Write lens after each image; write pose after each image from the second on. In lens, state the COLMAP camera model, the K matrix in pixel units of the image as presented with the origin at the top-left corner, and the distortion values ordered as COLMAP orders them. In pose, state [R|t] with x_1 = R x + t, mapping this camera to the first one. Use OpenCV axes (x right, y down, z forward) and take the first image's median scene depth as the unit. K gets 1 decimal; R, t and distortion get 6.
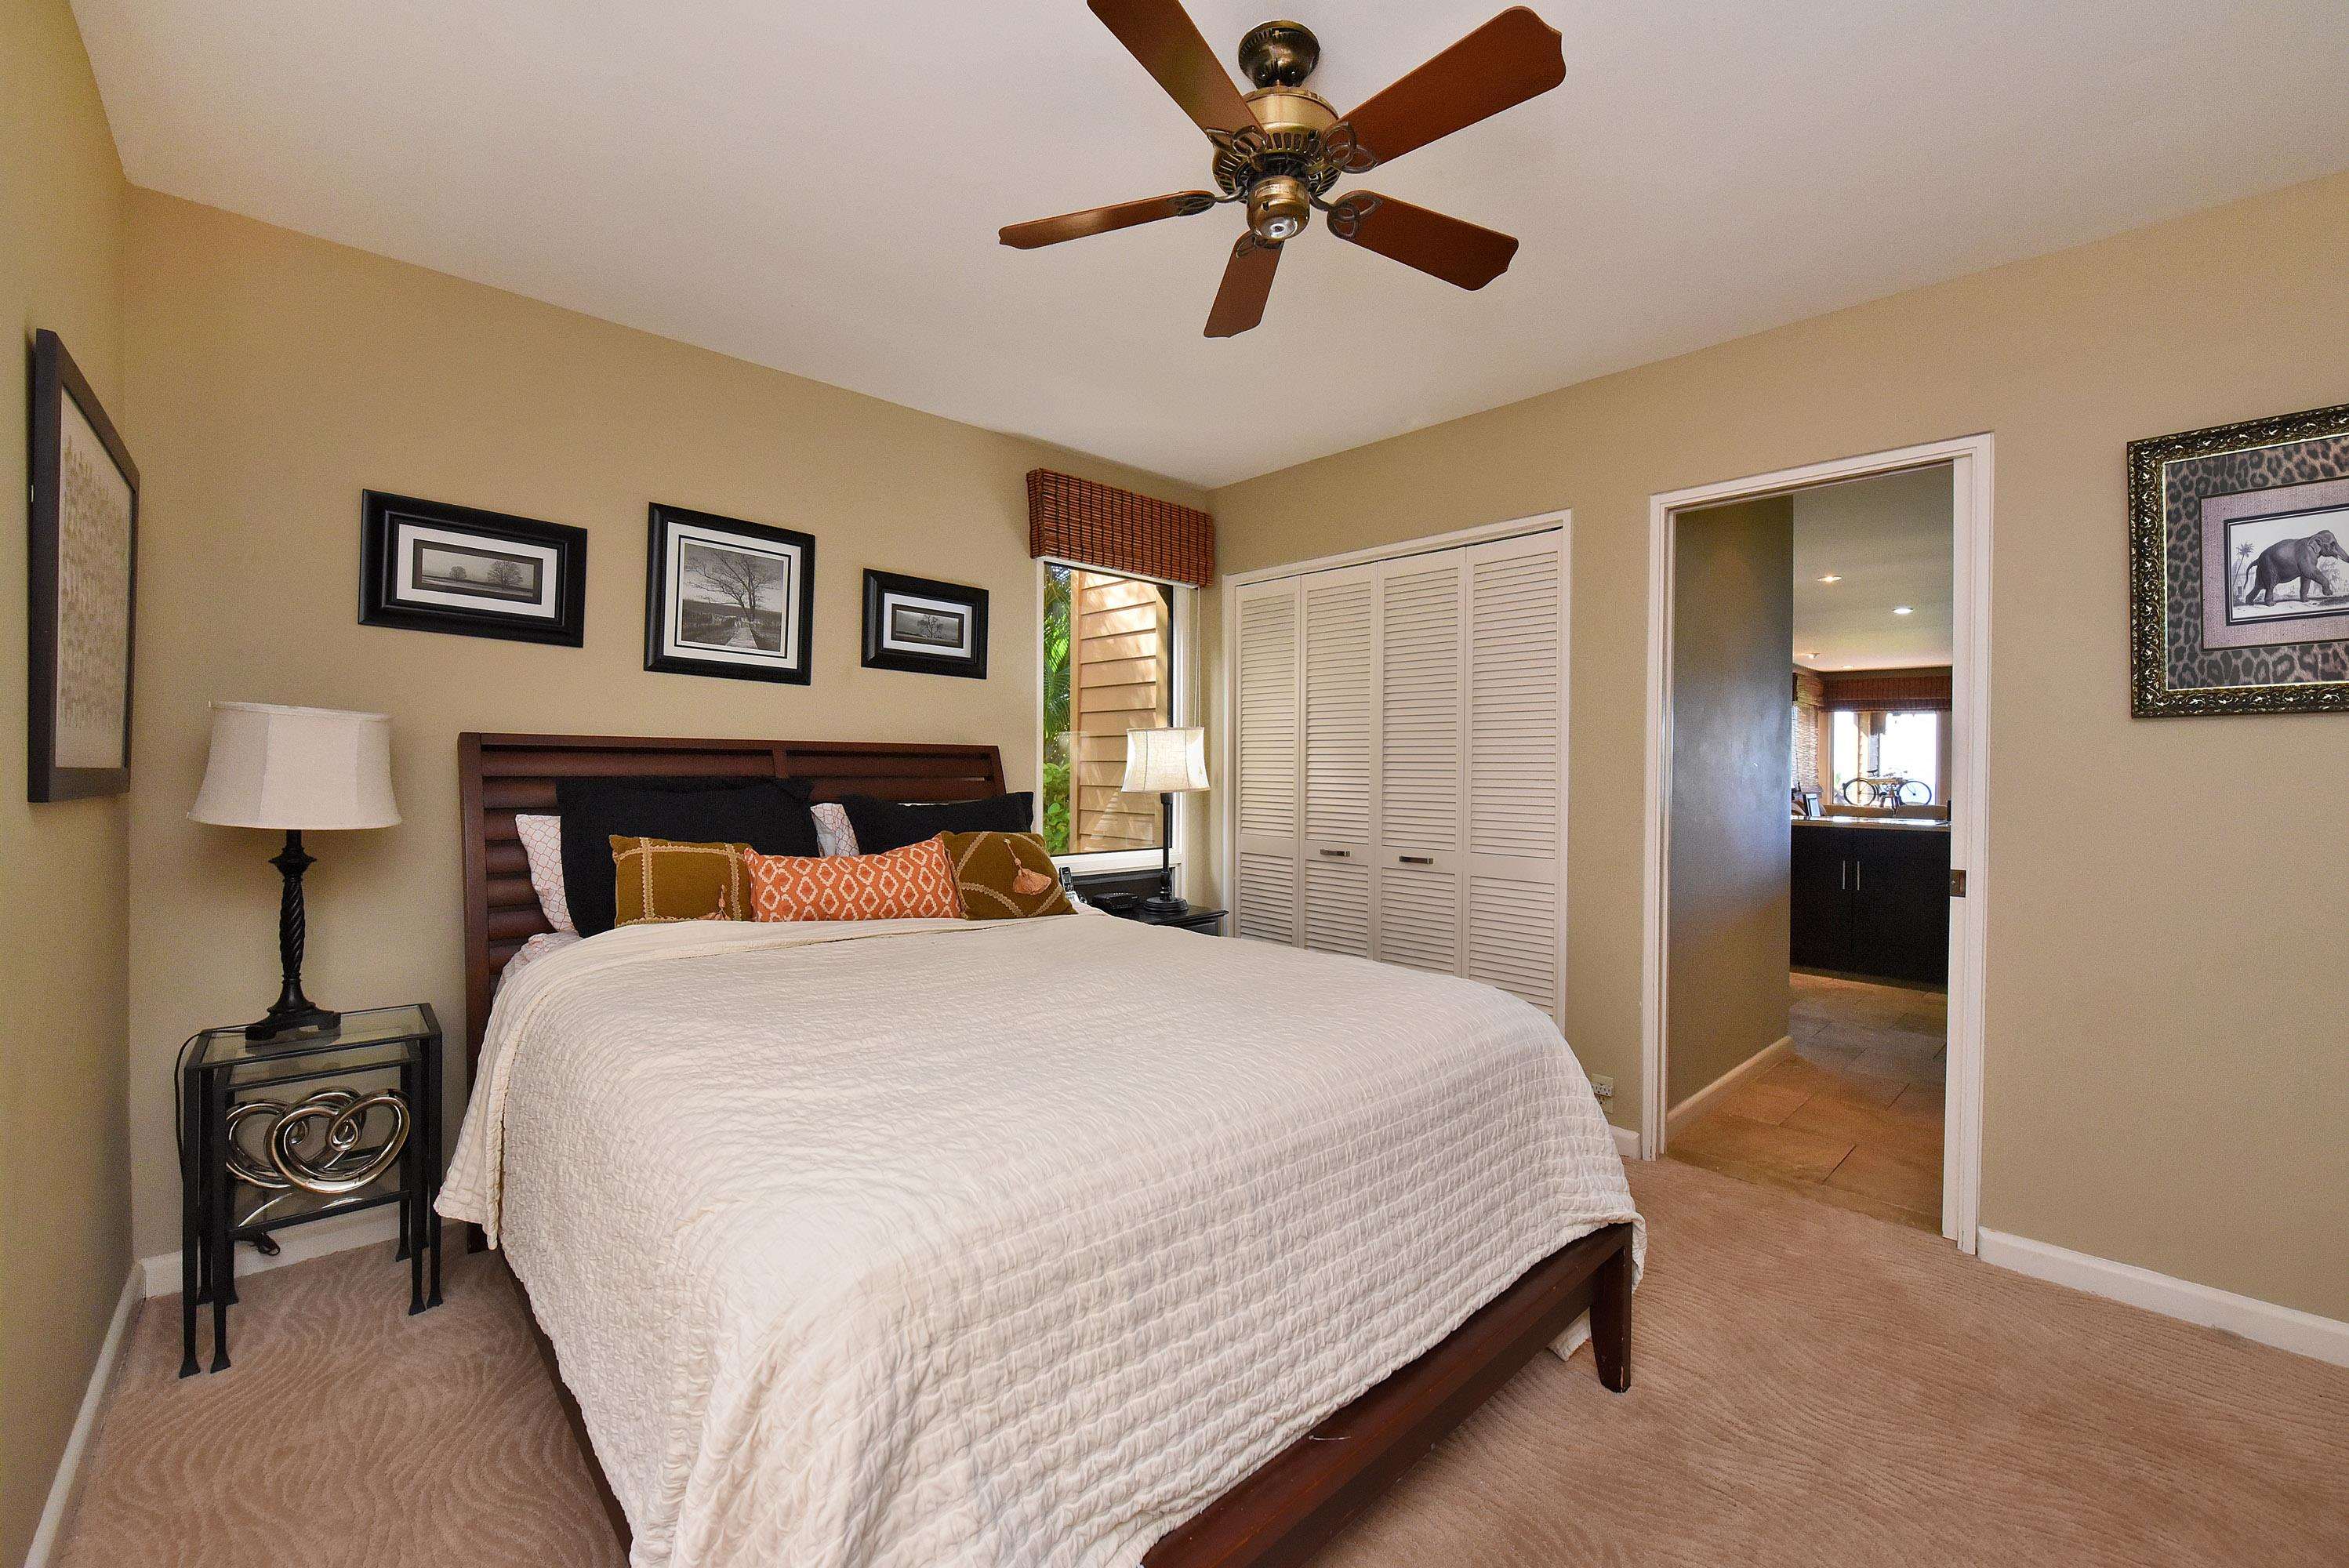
lens RADIAL K [[923.3, 0, 1172.5], [0, 923.3, 770.1], [0, 0, 1]] dist [-0.002995, -0.000151]
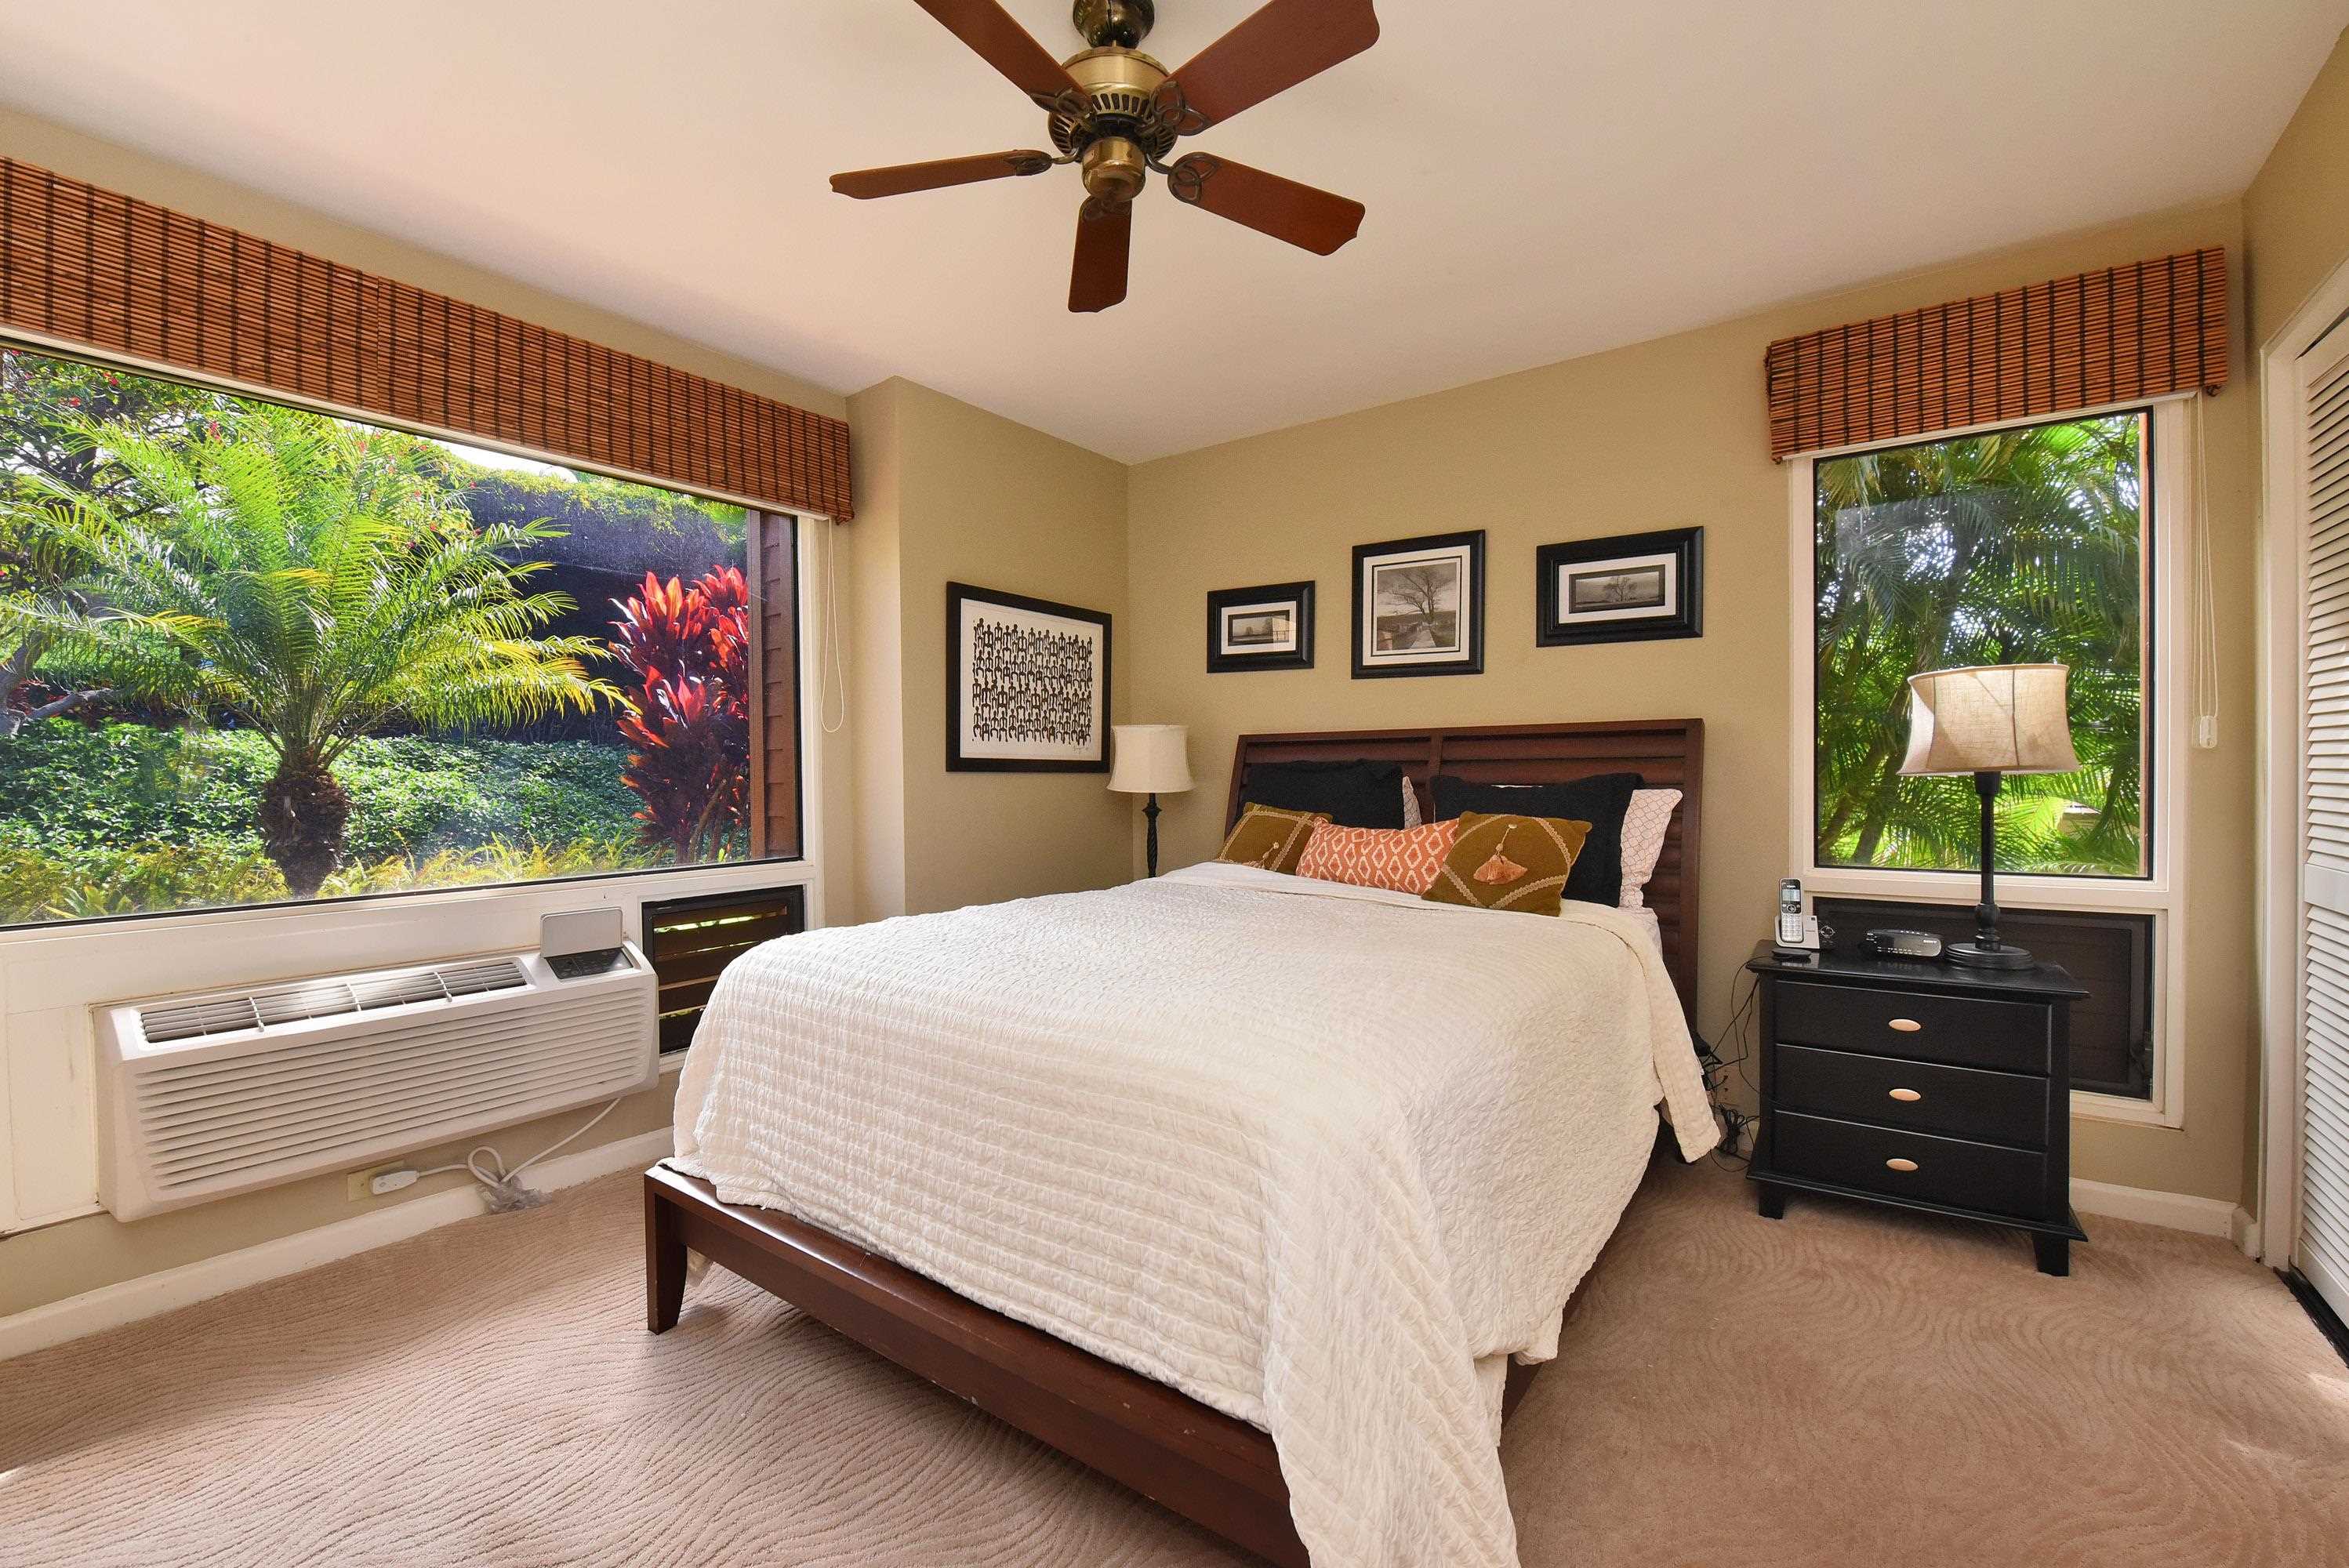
lens RADIAL K [[1001.8, 0, 1167.9], [0, 1001.8, 778.0], [0, 0, 1]] dist [-0.010985, -0.000797]
pose [[0.179049, -0.001453, -0.983839, 0.698139], [0.008606, 0.999963, 0.000089, 0.024878], [0.983802, -0.008483, 0.179055, 0.468915]]
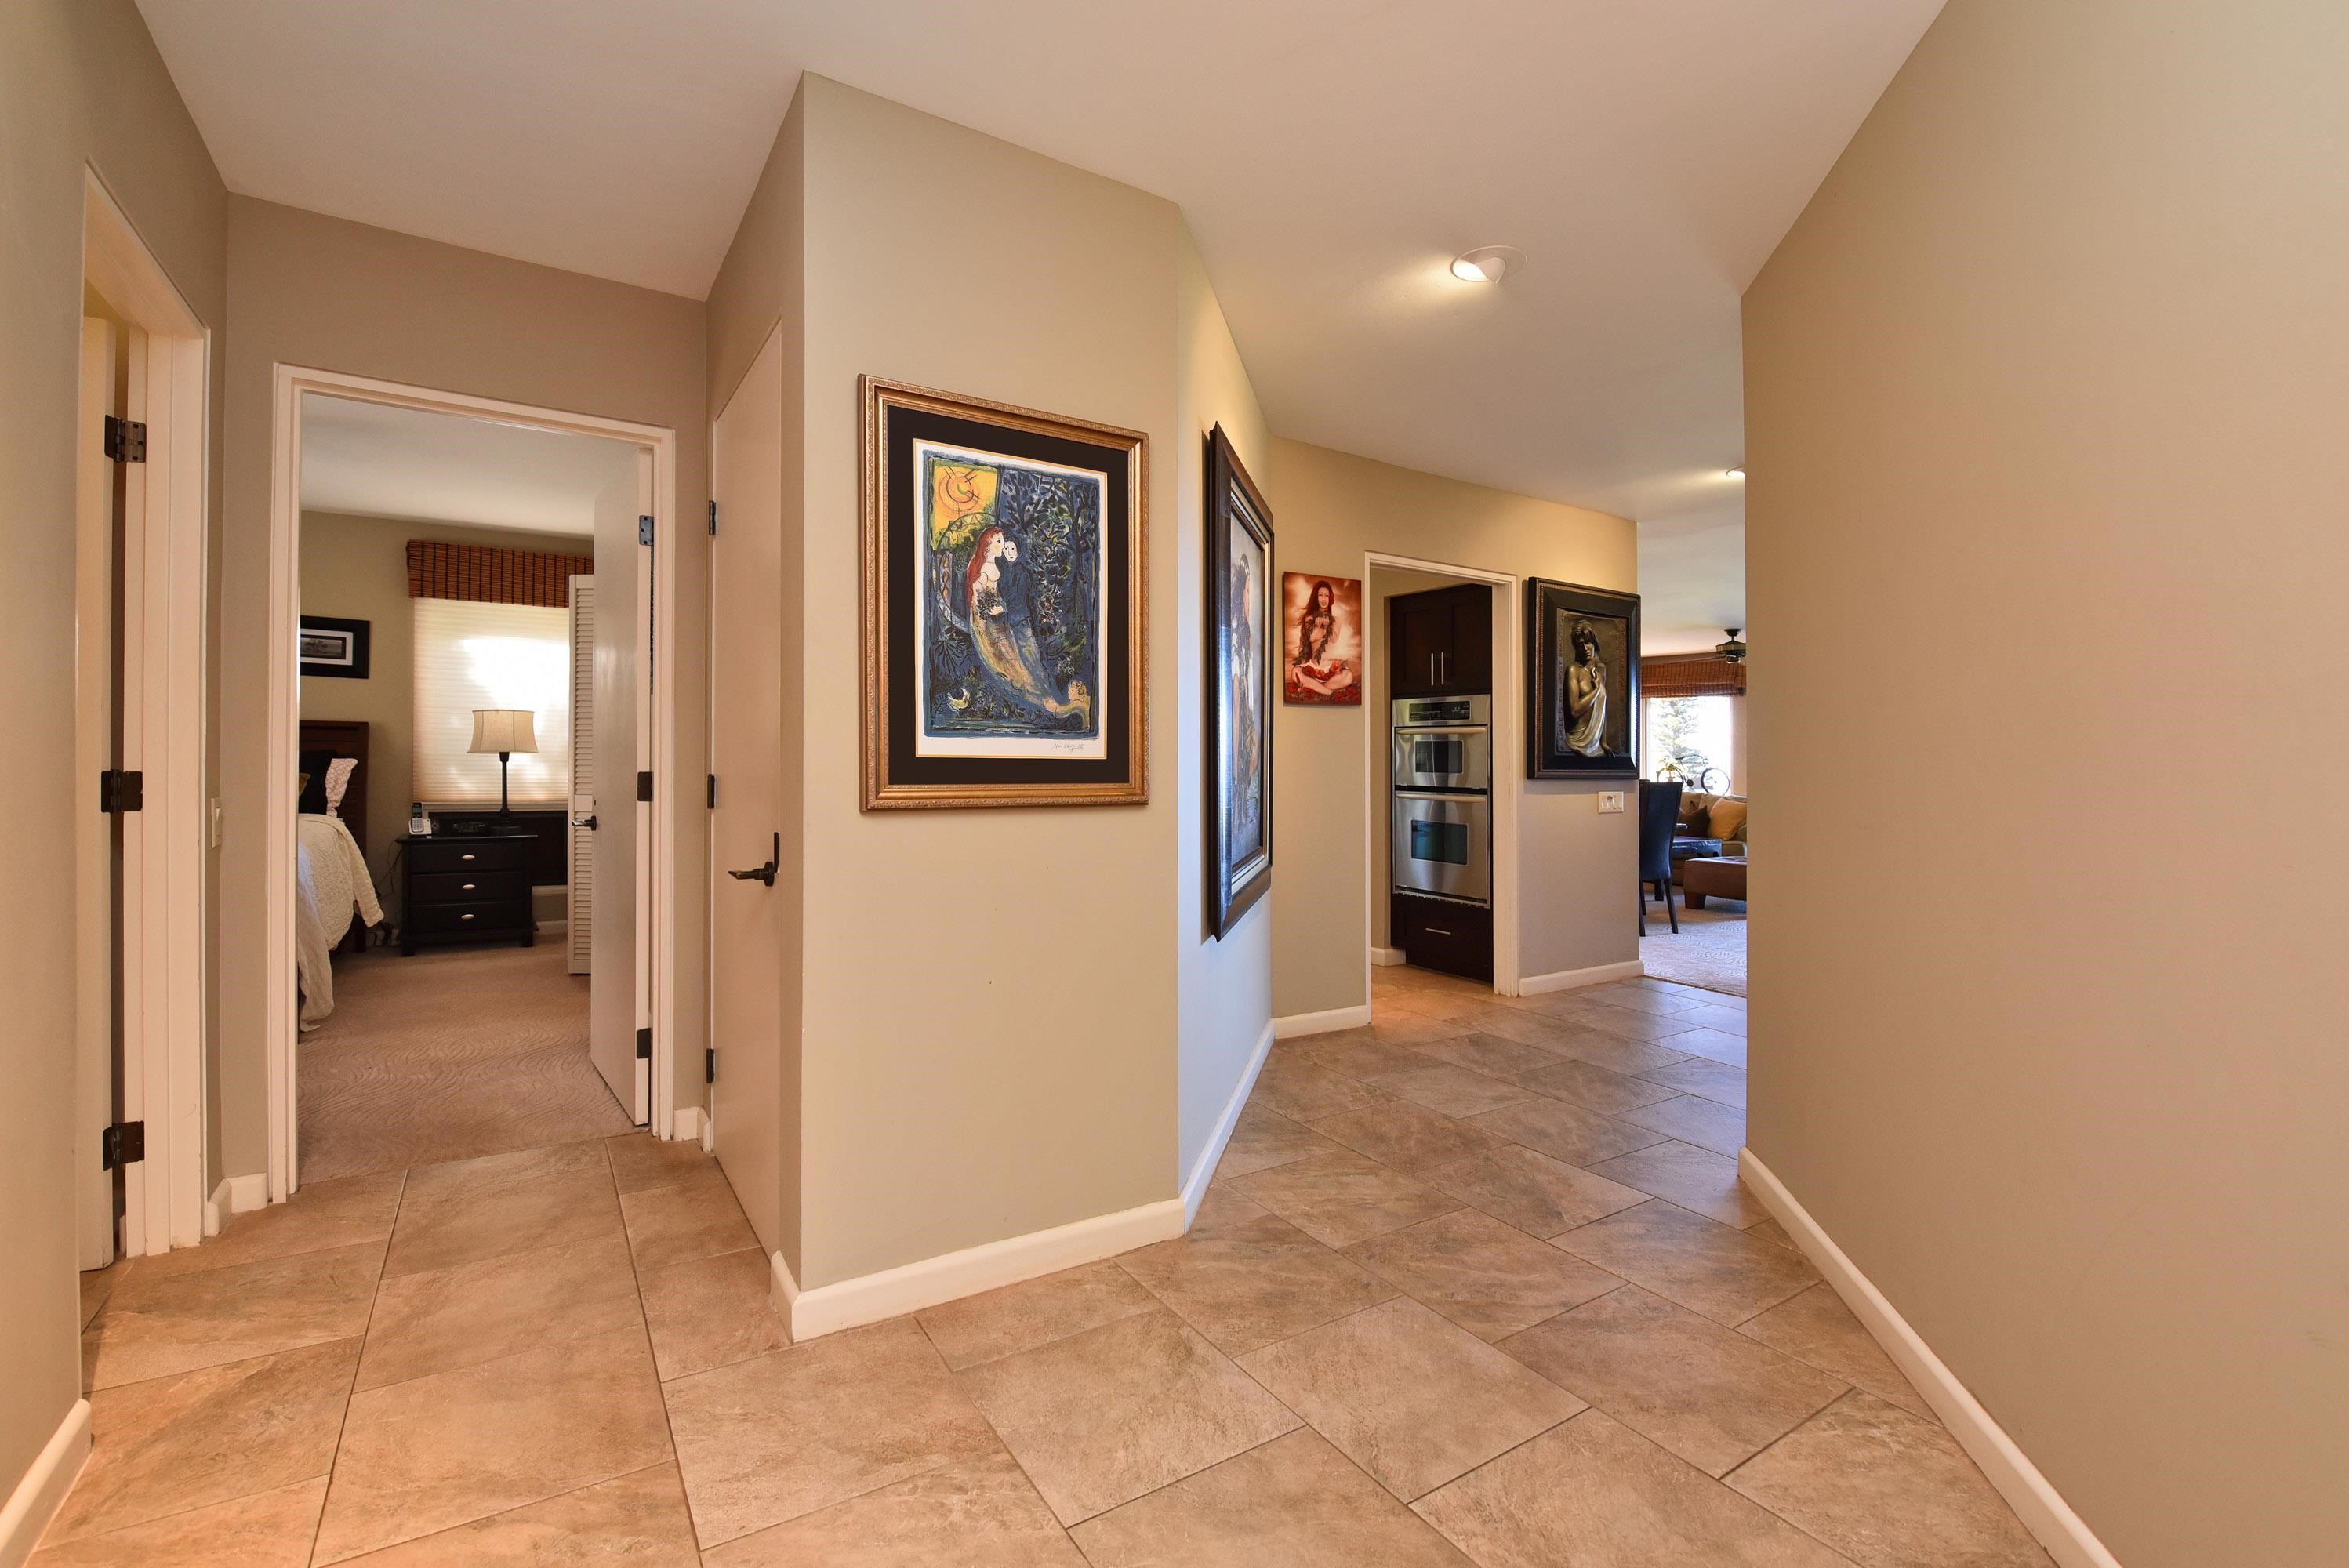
lens RADIAL K [[1001.8, 0, 1167.9], [0, 1001.8, 776.9], [0, 0, 1]] dist [-0.010985, -0.000797]
pose [[0.985211, -0.000323, -0.171347, 1.689041], [0.000482, 0.999999, 0.000882, 0.076138], [0.171347, -0.000951, 0.985210, -0.481233]]
